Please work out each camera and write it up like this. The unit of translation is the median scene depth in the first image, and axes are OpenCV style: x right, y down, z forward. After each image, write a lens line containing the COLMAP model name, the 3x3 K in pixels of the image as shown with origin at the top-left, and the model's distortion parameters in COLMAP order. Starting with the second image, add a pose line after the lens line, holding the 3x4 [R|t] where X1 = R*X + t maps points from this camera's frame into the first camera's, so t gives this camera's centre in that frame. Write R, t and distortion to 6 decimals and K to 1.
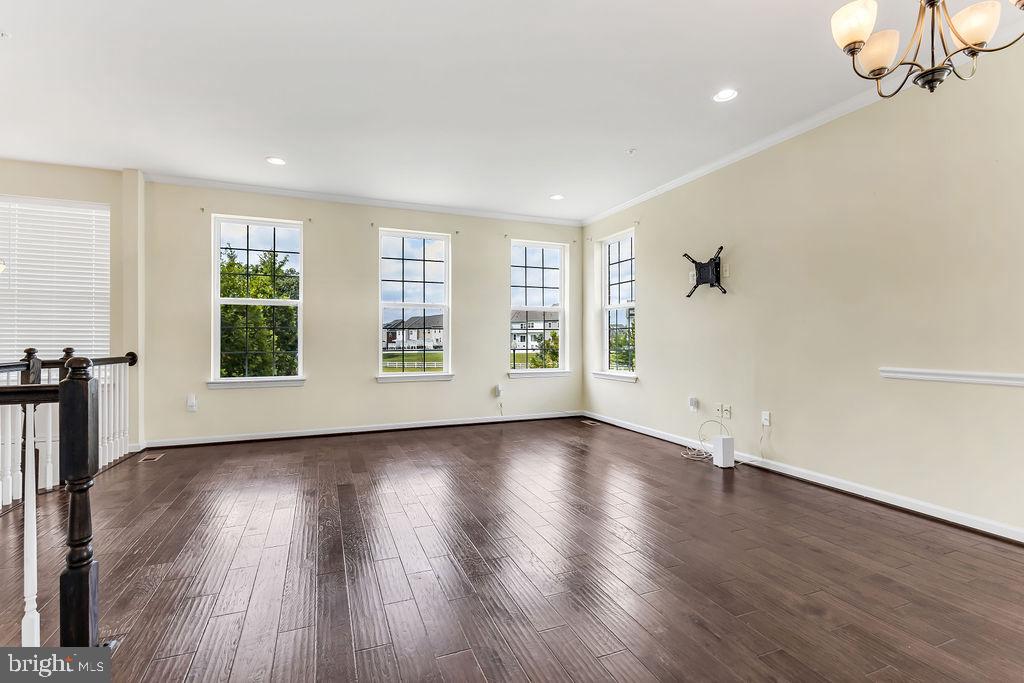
lens RADIAL K [[467.8, 0, 517.0], [0, 467.8, 334.1], [0, 0, 1]] dist [0.004886, -0.002664]
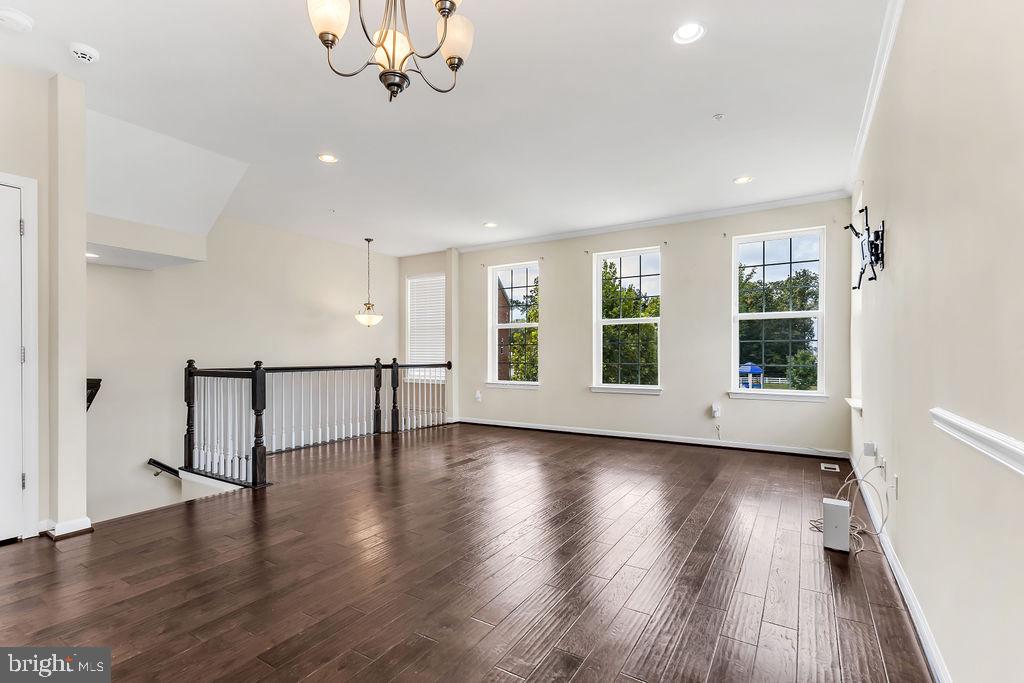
lens RADIAL K [[467.8, 0, 511.5], [0, 467.8, 352.8], [0, 0, 1]] dist [0.004886, -0.002664]
pose [[0.576236, 0.000613, -0.817283, 0.607409], [0.008891, 0.999936, 0.007019, 0.000089], [0.817235, -0.011311, 0.576193, 0.228276]]
